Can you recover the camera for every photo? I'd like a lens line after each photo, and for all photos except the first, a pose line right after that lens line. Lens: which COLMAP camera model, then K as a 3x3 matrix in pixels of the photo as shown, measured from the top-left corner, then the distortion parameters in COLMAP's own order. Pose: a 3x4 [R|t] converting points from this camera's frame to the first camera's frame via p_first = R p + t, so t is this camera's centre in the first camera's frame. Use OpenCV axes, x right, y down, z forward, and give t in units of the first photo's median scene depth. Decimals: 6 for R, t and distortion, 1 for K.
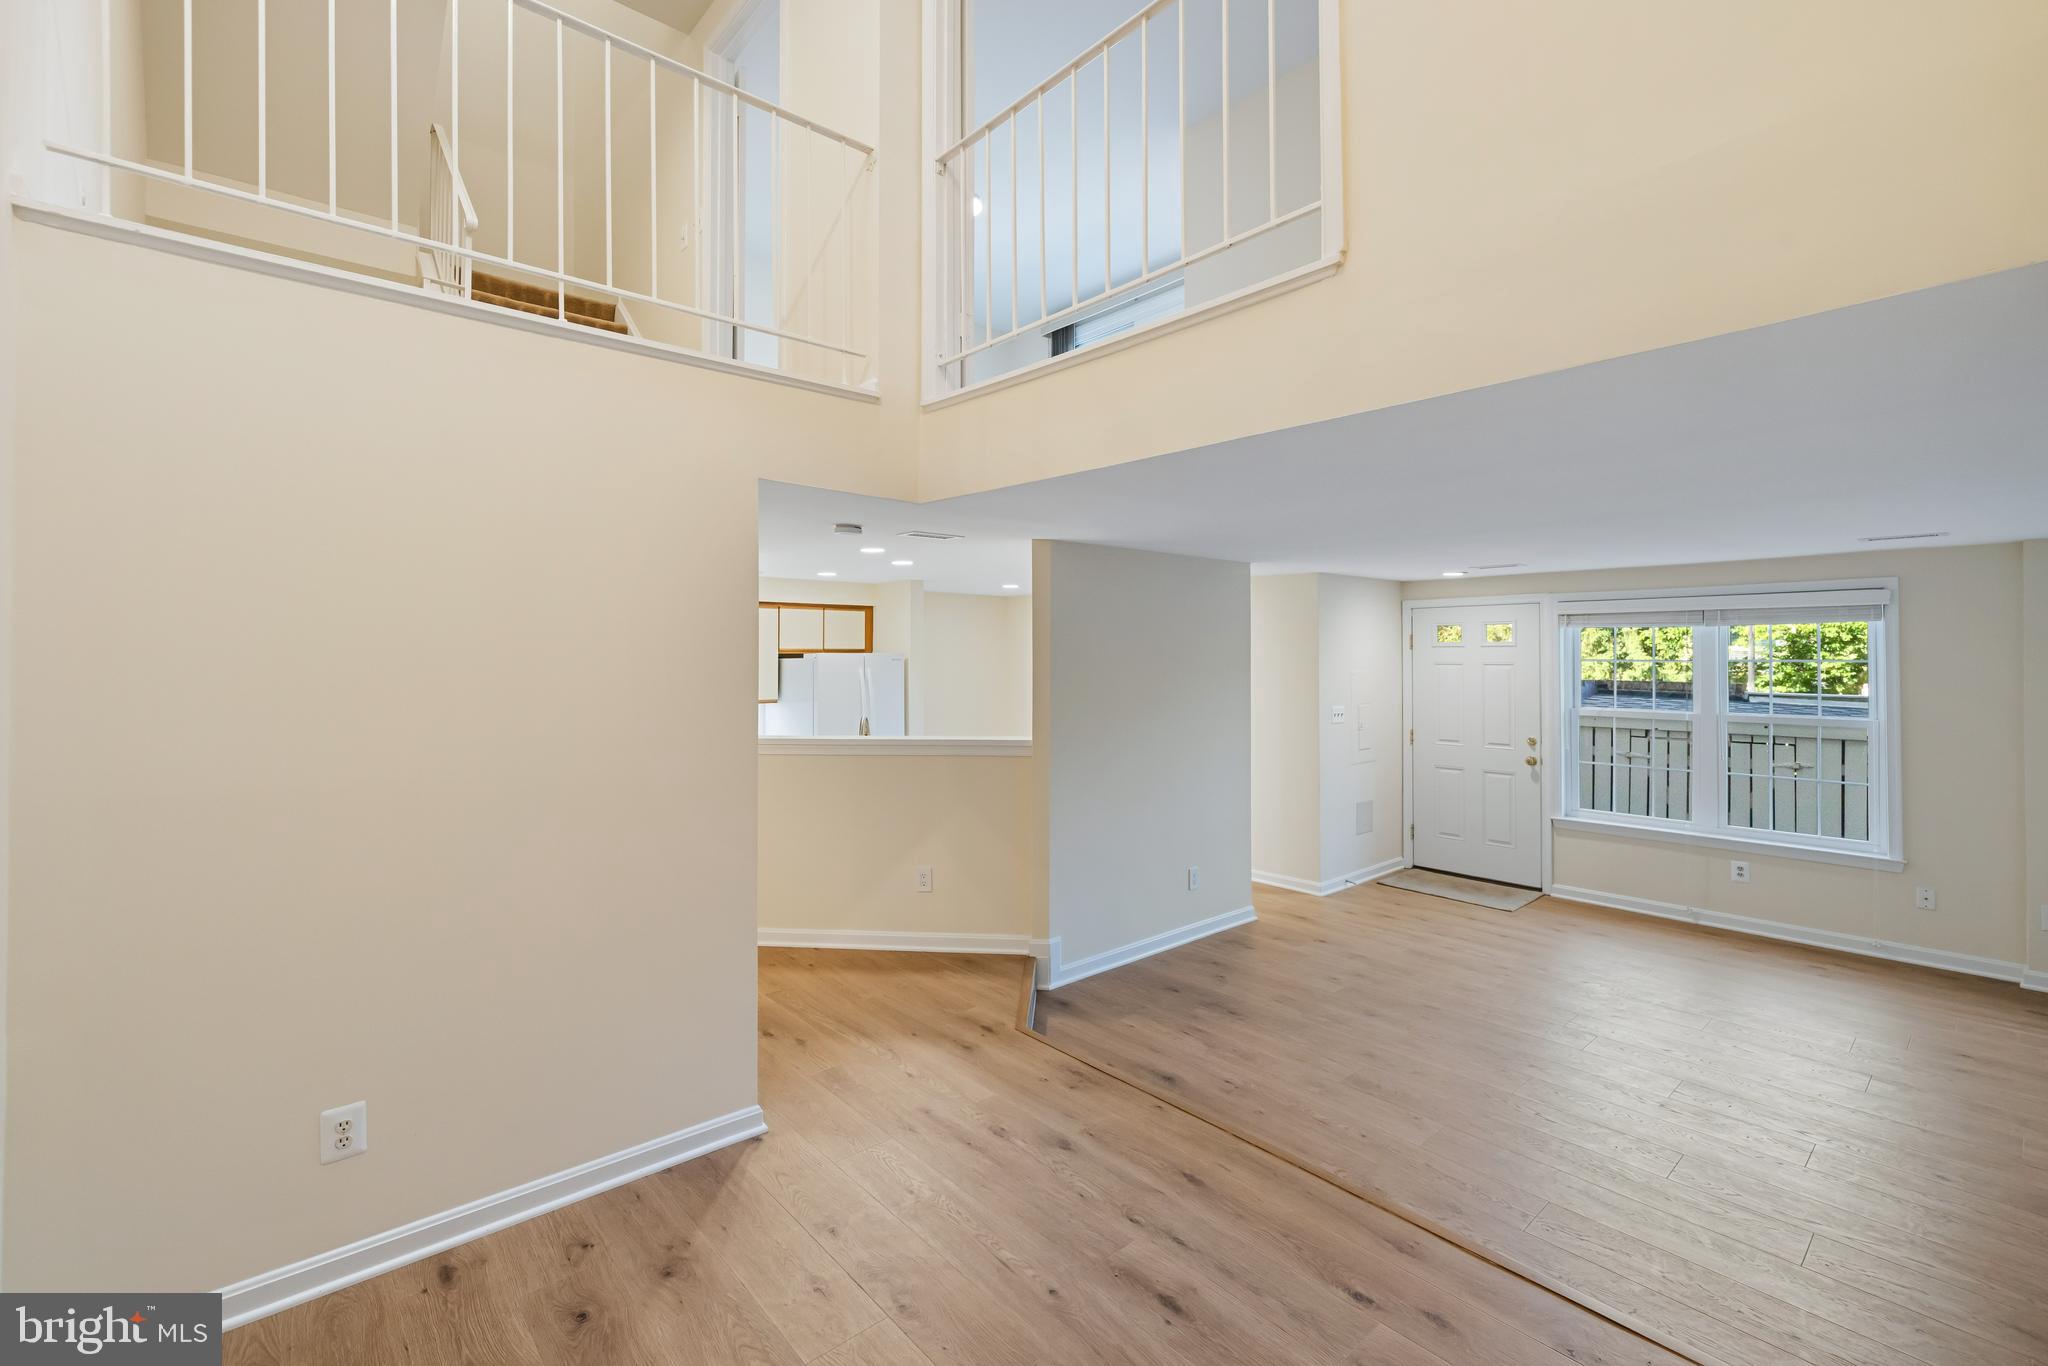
lens RADIAL K [[878.6, 0, 1016.2], [0, 878.6, 651.2], [0, 0, 1]] dist [0.000020, 0.000065]
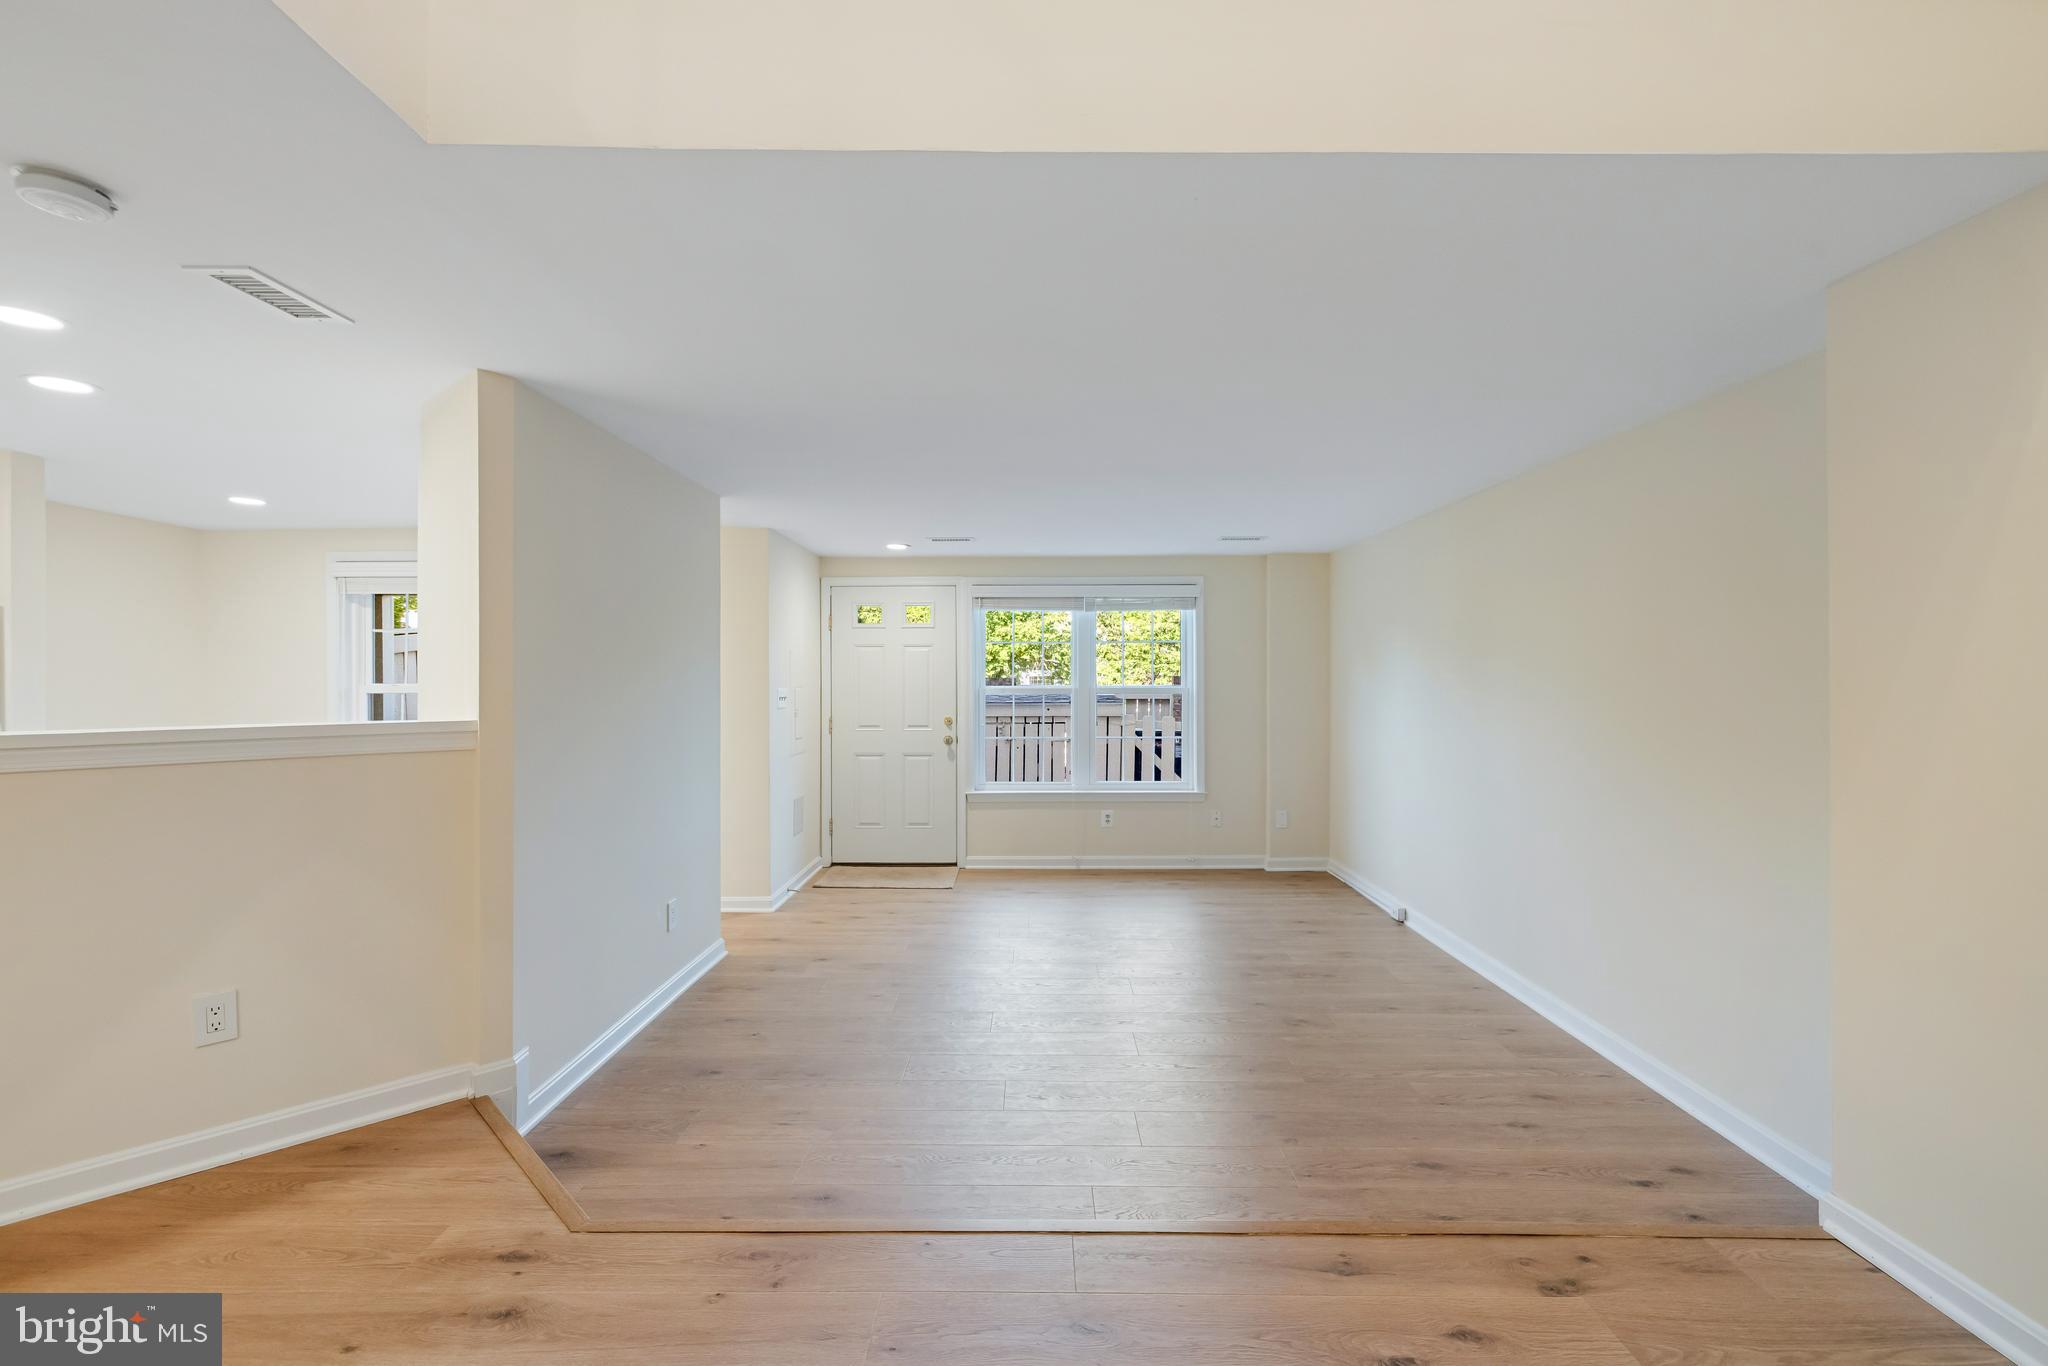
lens RADIAL K [[887.6, 0, 1025.8], [0, 887.6, 687.4], [0, 0, 1]] dist [-0.001317, 0.000212]
pose [[0.661635, -0.007615, 0.749788, -0.159020], [-0.002079, 0.999926, 0.011990, 0.063662], [-0.749824, -0.009492, 0.661570, 0.311355]]
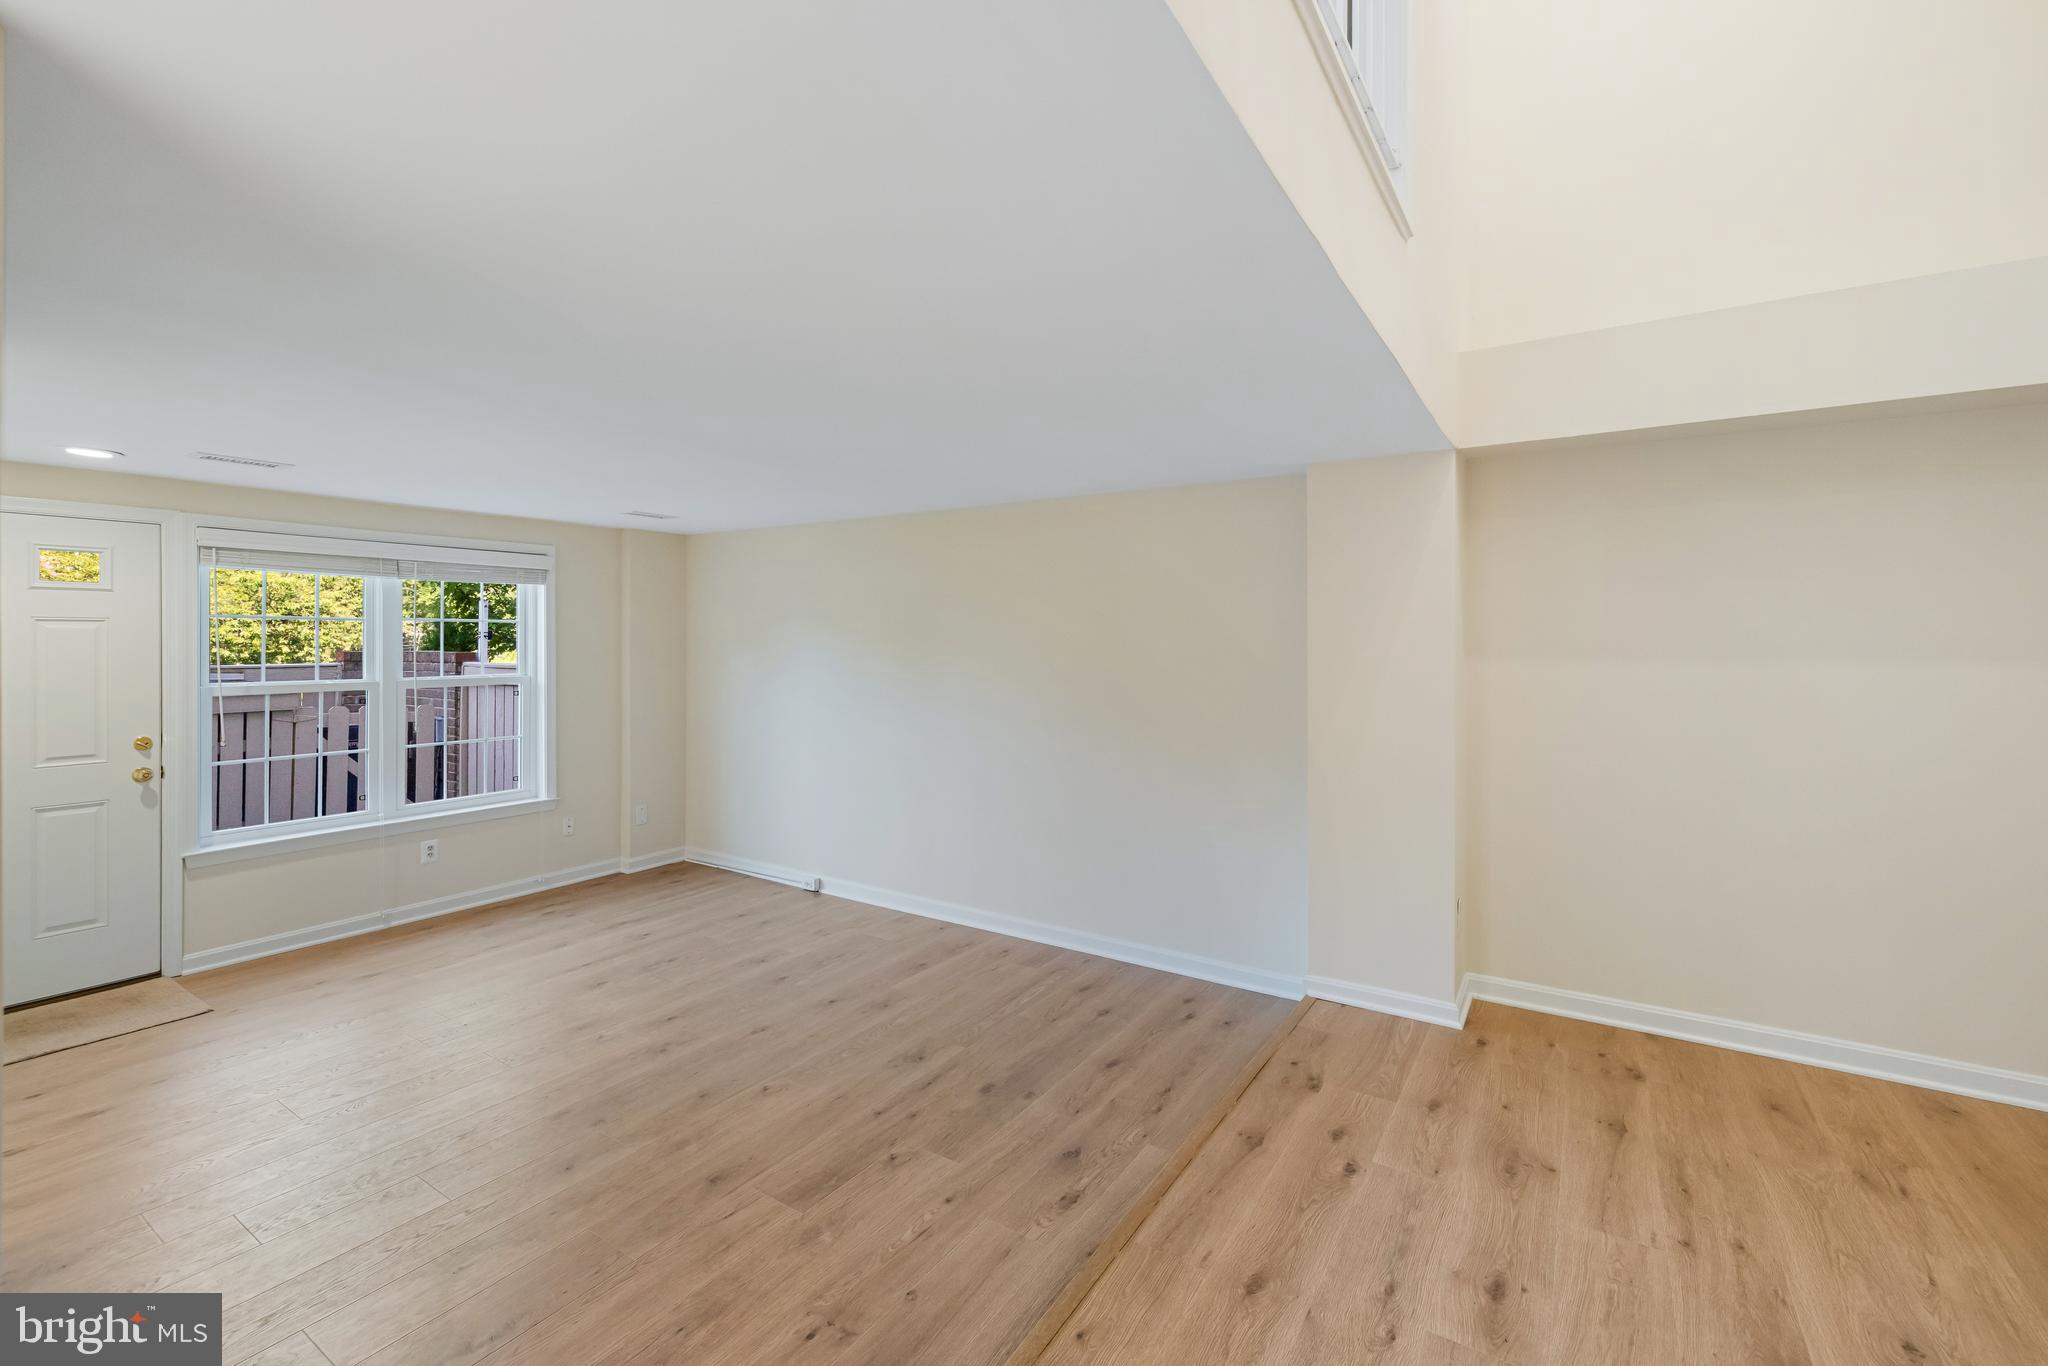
lens RADIAL K [[878.6, 0, 1016.2], [0, 878.6, 651.2], [0, 0, 1]] dist [0.000020, 0.000065]
pose [[-0.273213, -0.012460, 0.961873, -0.229117], [-0.007802, 0.999912, 0.010737, 0.031516], [-0.961922, -0.004572, -0.273286, 0.714330]]
